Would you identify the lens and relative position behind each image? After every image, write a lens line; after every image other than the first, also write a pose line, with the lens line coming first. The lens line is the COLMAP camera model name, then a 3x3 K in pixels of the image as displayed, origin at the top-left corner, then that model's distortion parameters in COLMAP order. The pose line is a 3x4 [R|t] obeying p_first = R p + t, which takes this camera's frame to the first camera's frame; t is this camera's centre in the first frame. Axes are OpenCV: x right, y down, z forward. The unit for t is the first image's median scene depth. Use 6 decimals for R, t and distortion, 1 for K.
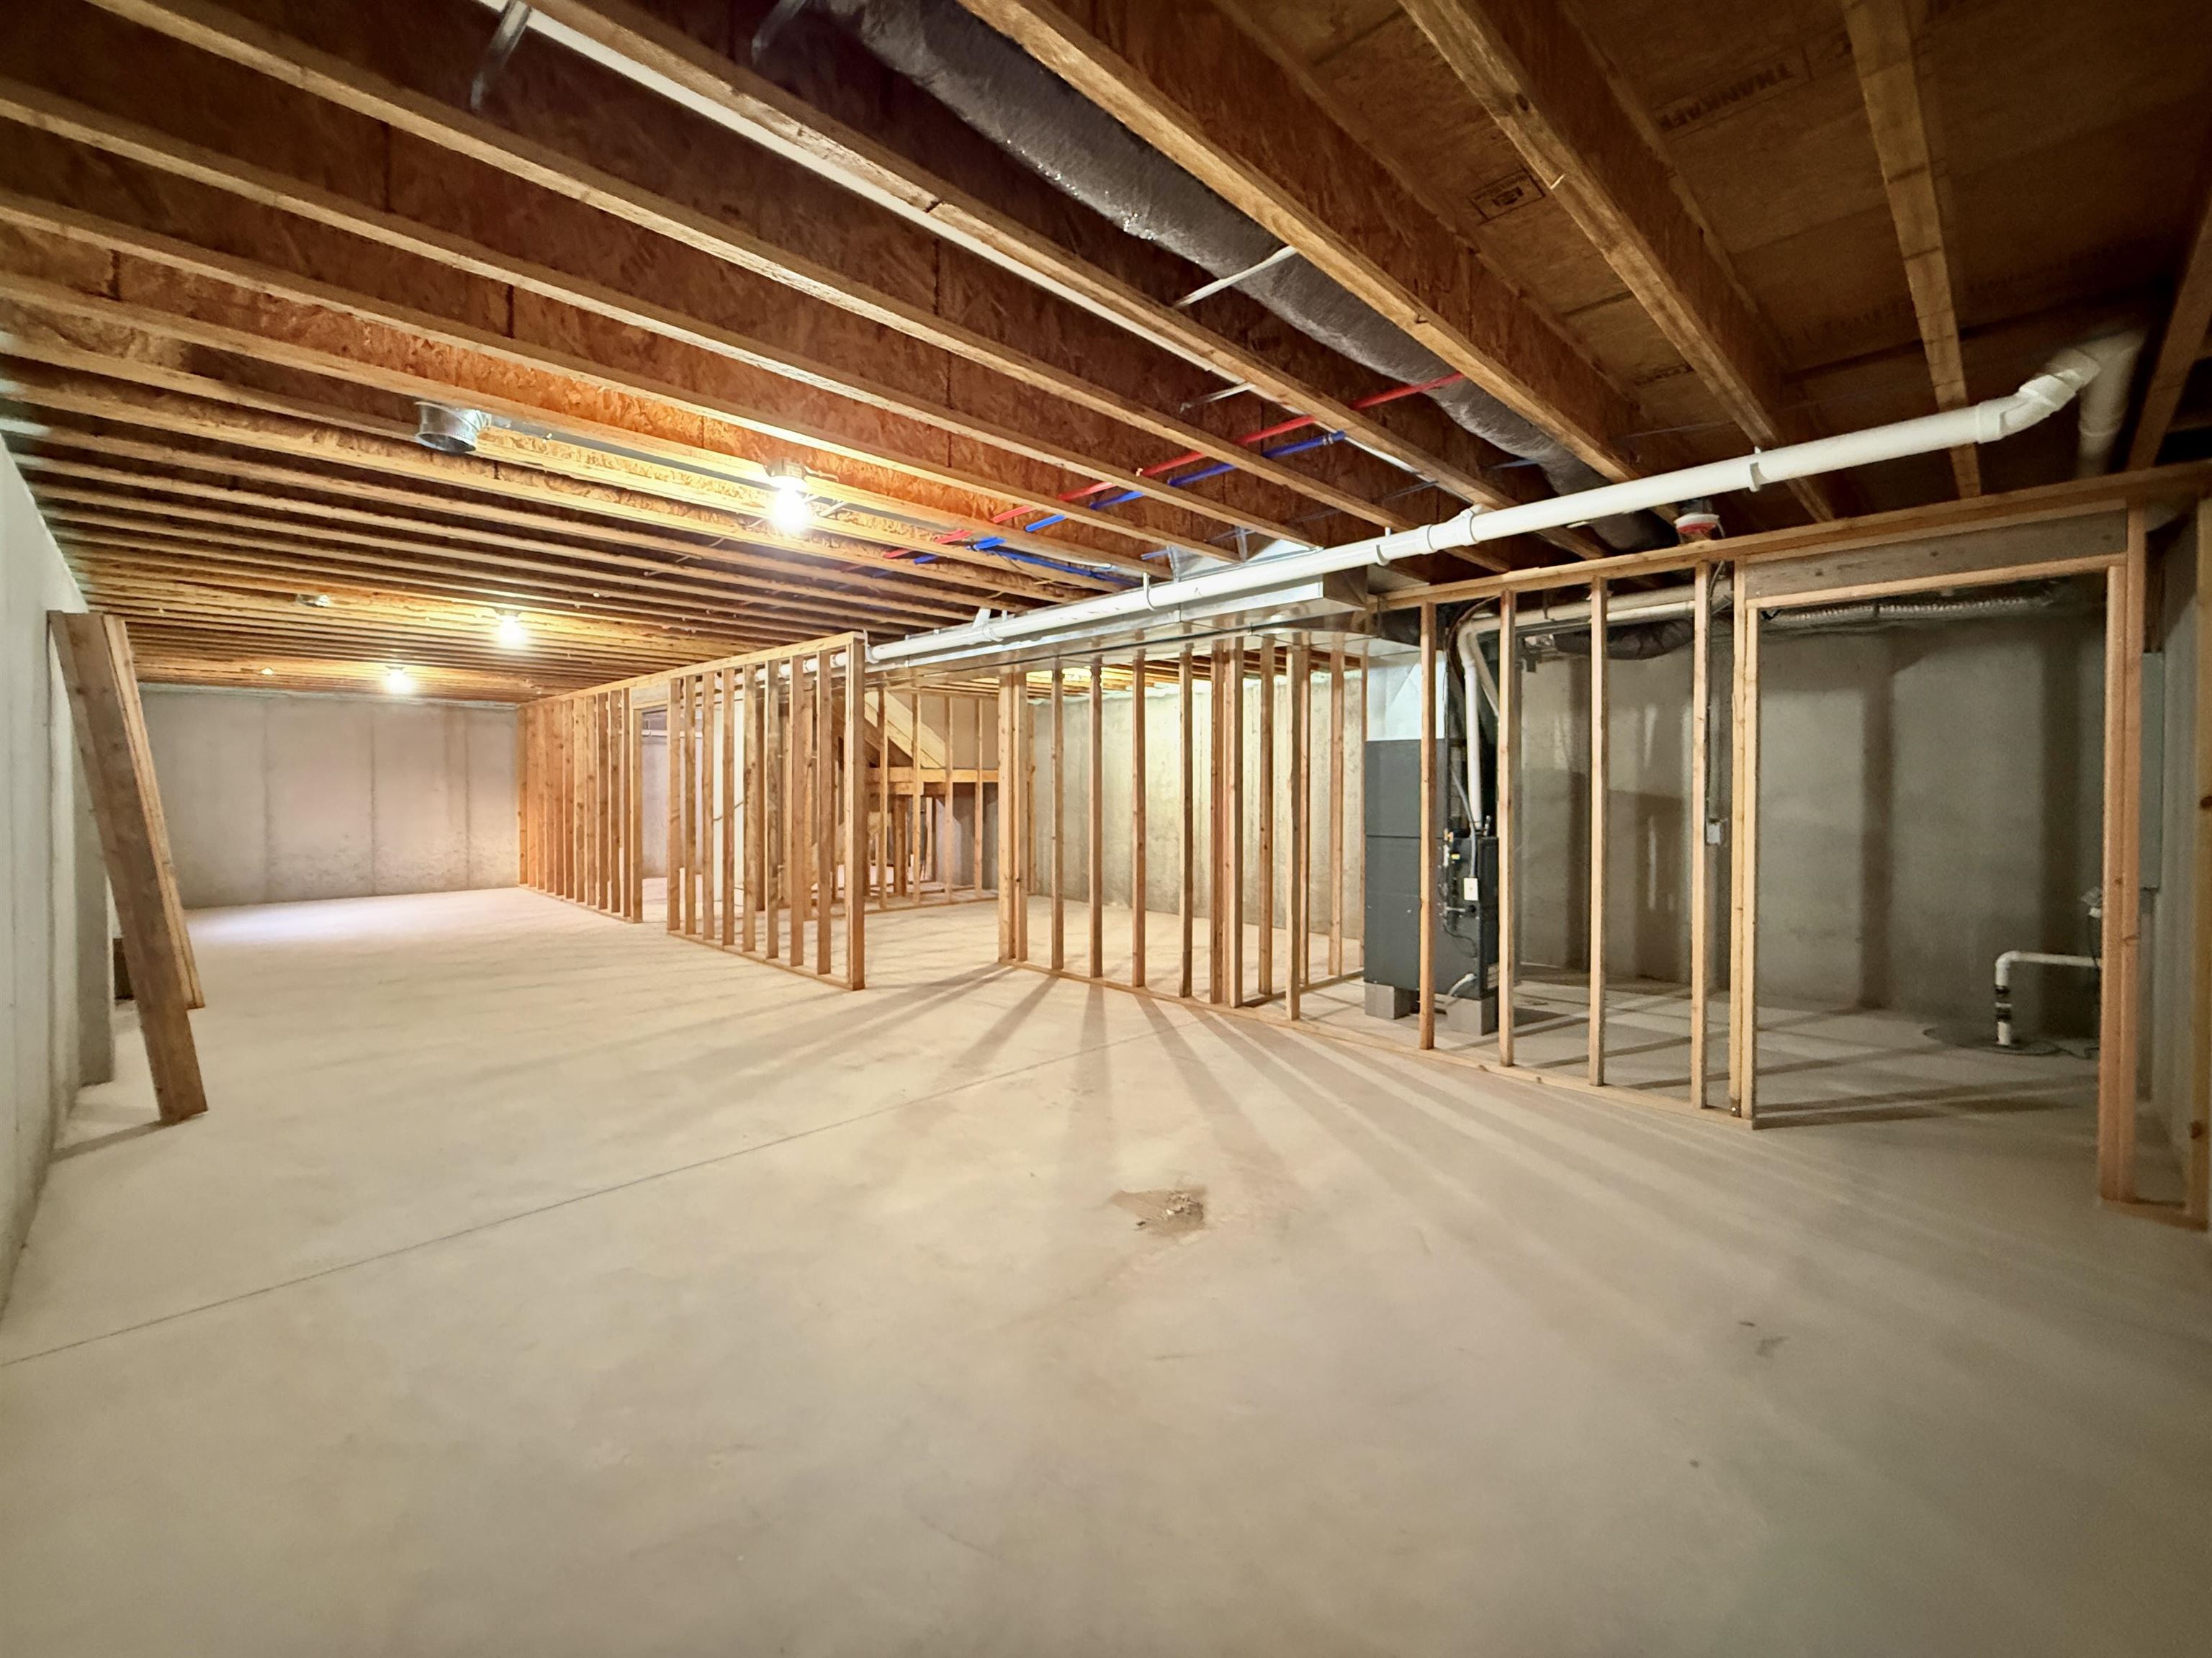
lens RADIAL K [[945.2, 0, 1128.6], [0, 945.2, 788.0], [0, 0, 1]] dist [0.009796, 0.000112]
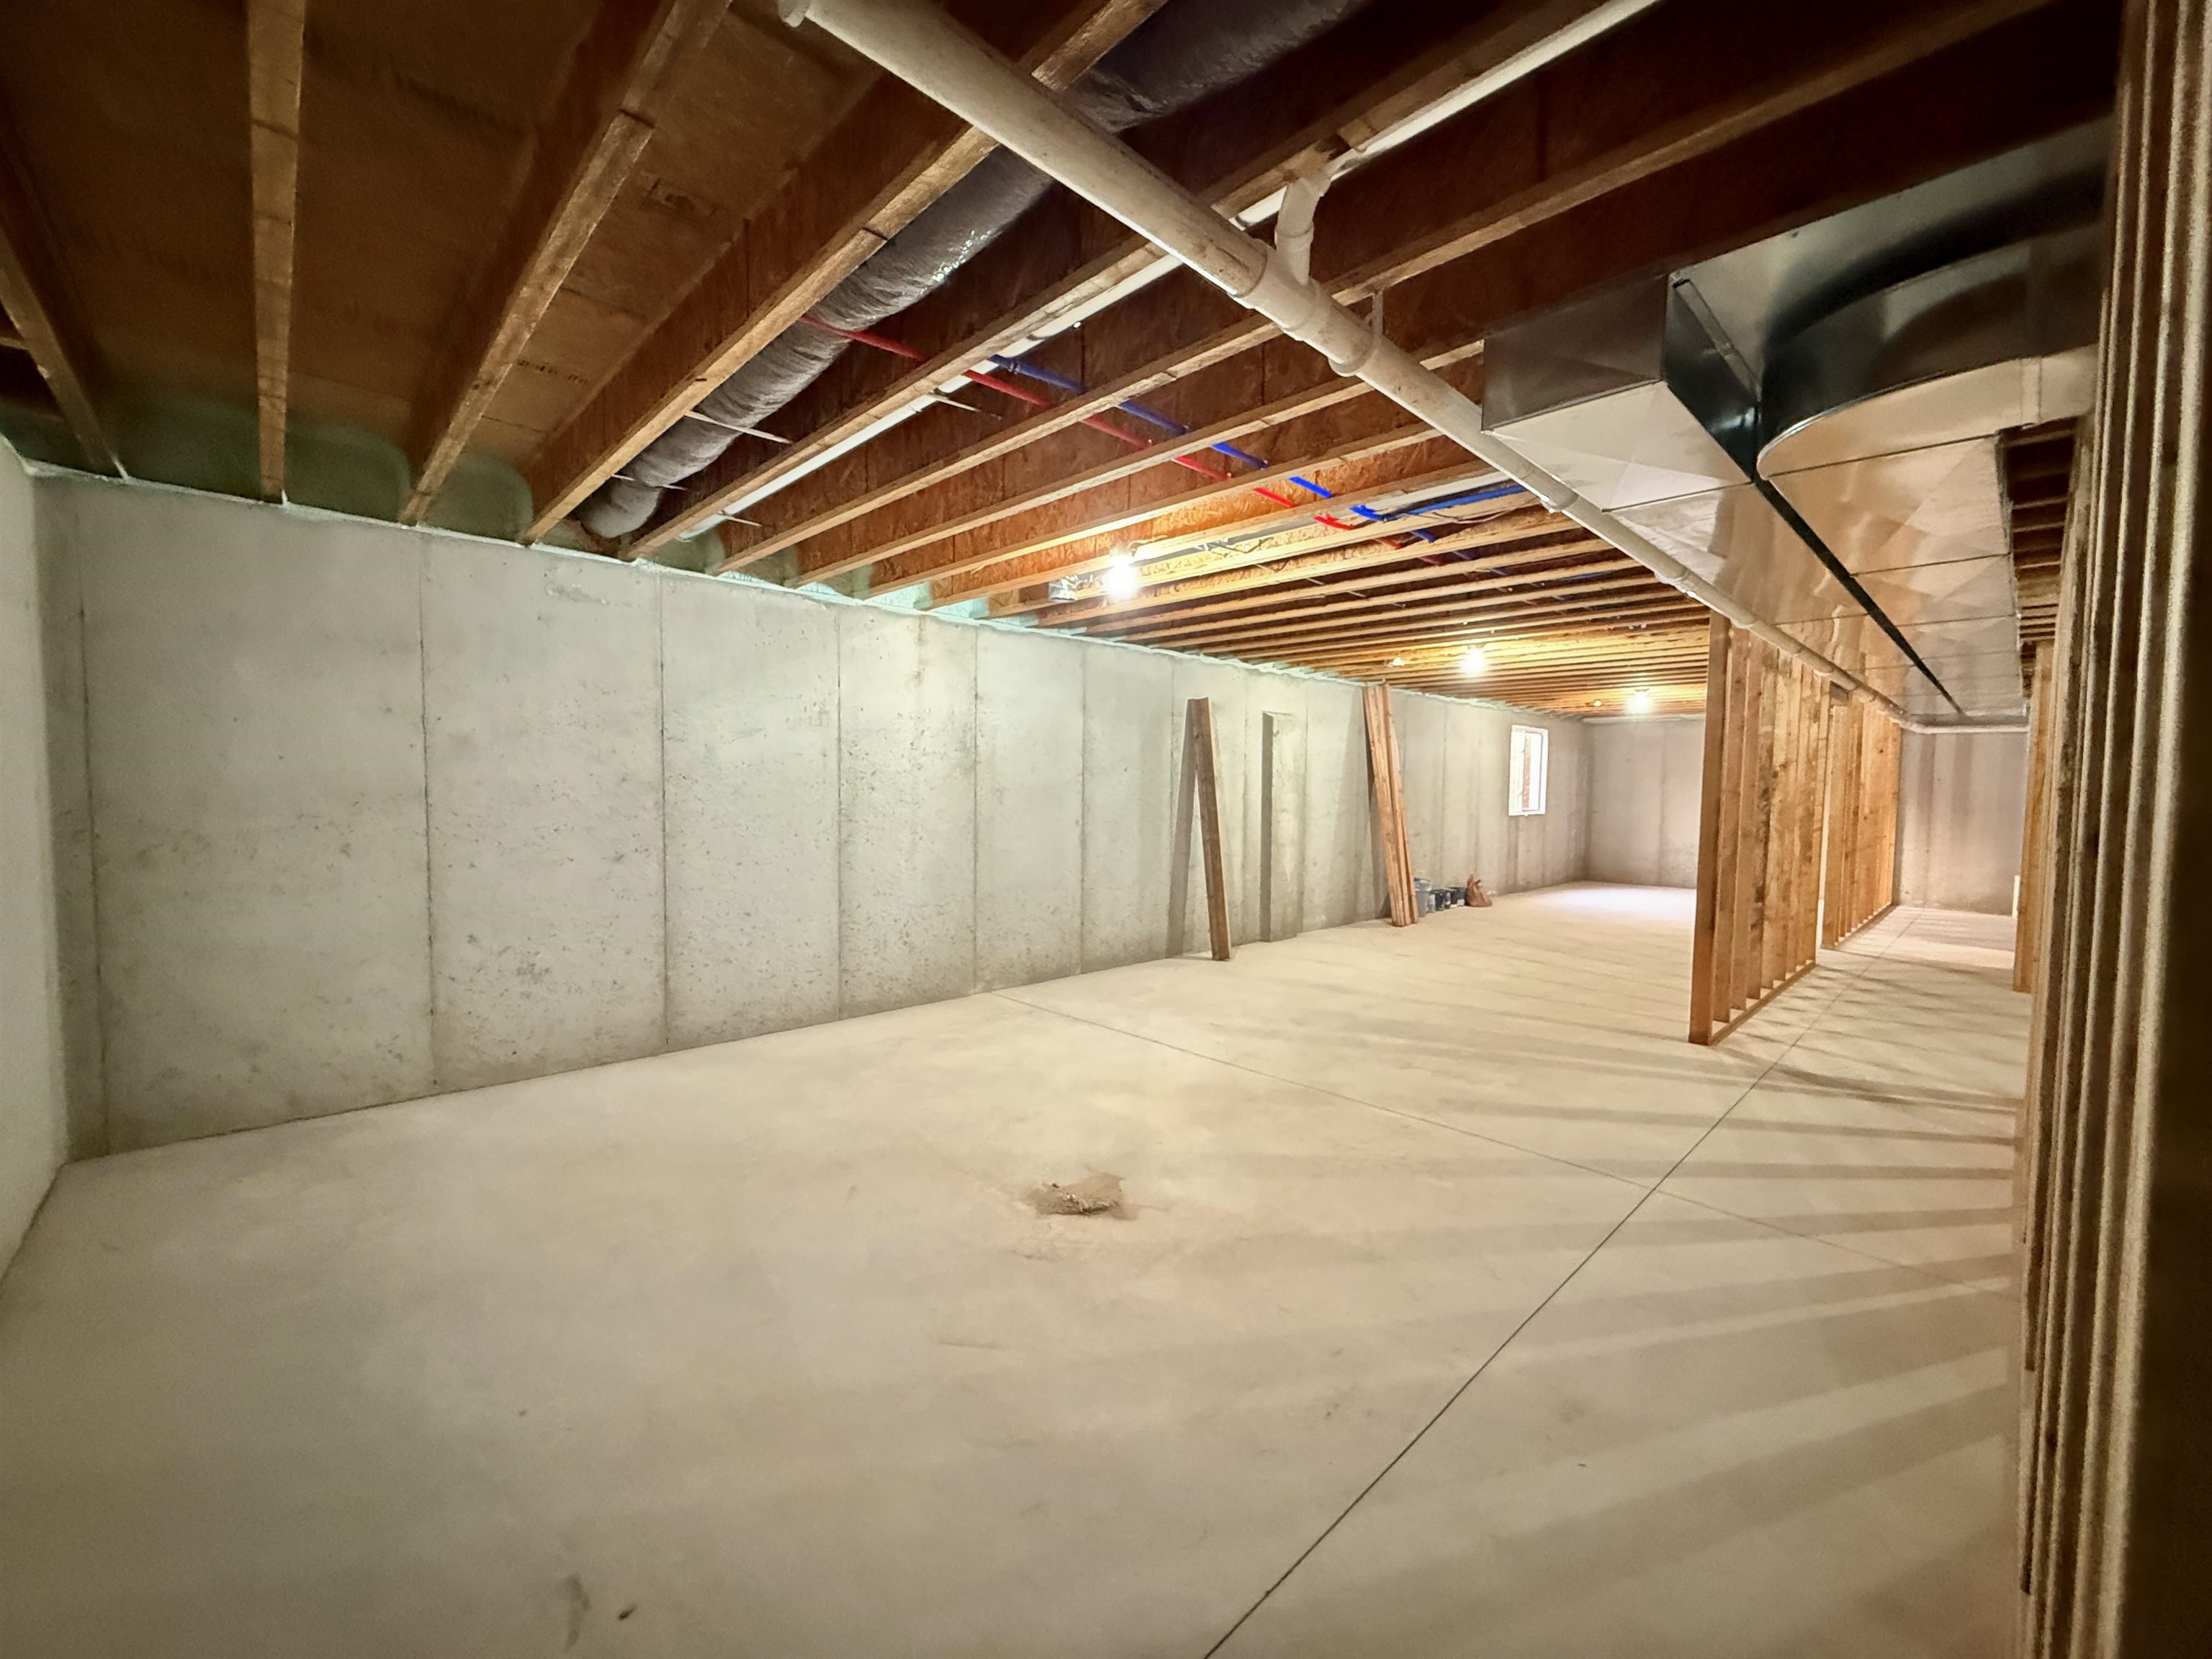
lens RADIAL K [[883.8, 0, 1106.2], [0, 883.8, 829.8], [0, 0, 1]] dist [0.001369, 0.000029]
pose [[-0.043096, 0.051189, -0.997759, 0.907293], [-0.018160, 0.998481, 0.052011, 0.002814], [0.998906, 0.020360, -0.042101, 0.998212]]
